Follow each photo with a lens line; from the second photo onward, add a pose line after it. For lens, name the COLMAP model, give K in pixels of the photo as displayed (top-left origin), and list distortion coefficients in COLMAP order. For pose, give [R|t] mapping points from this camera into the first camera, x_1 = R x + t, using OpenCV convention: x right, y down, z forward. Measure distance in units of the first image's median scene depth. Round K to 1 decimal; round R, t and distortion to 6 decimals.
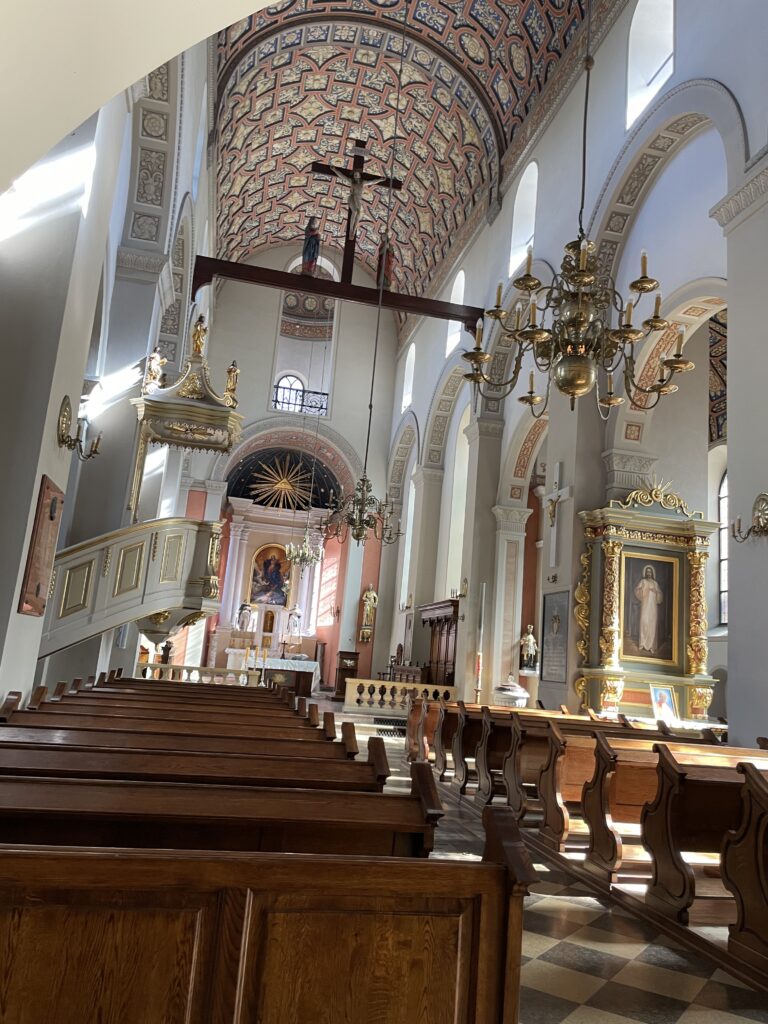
lens RADIAL K [[775.8, 0, 384.0], [0, 775.8, 512.0], [0, 0, 1]] dist [0.070126, -0.104469]
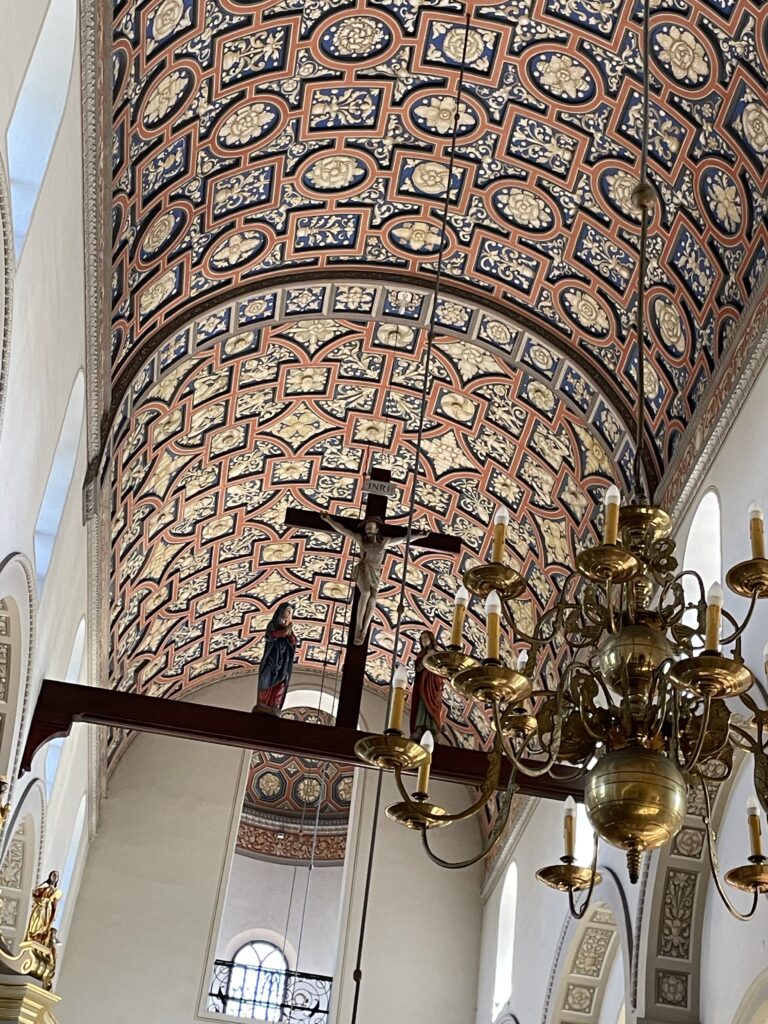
lens RADIAL K [[1608.6, 0, 384.0], [0, 1608.6, 512.0], [0, 0, 1]] dist [0.112581, -0.026949]
pose [[0.997435, -0.025603, -0.066843, 0.041050], [-0.005501, 0.903655, -0.428227, 0.012800], [0.071367, 0.427496, 0.901196, 0.038283]]
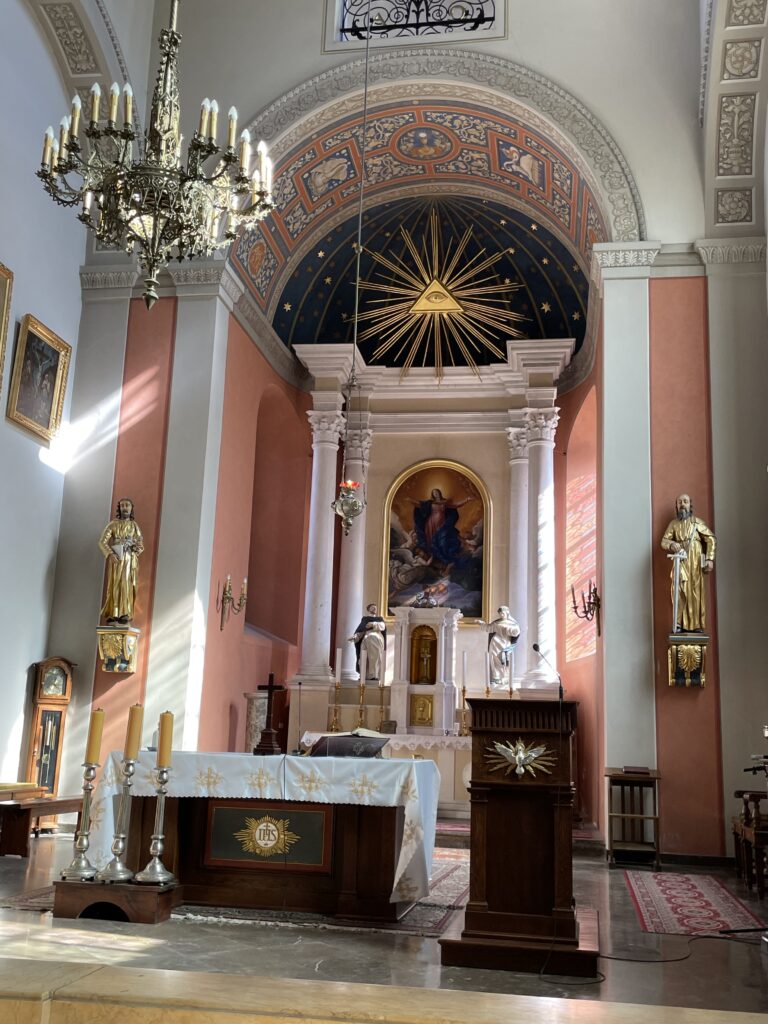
lens RADIAL K [[1035.6, 0, 384.0], [0, 1035.6, 512.0], [0, 0, 1]] dist [0.045593, 0.000972]
pose [[0.929152, -0.124670, -0.348044, 0.027407], [0.107407, 0.991849, -0.068544, 0.213704], [0.353753, 0.026306, 0.934969, 1.080051]]
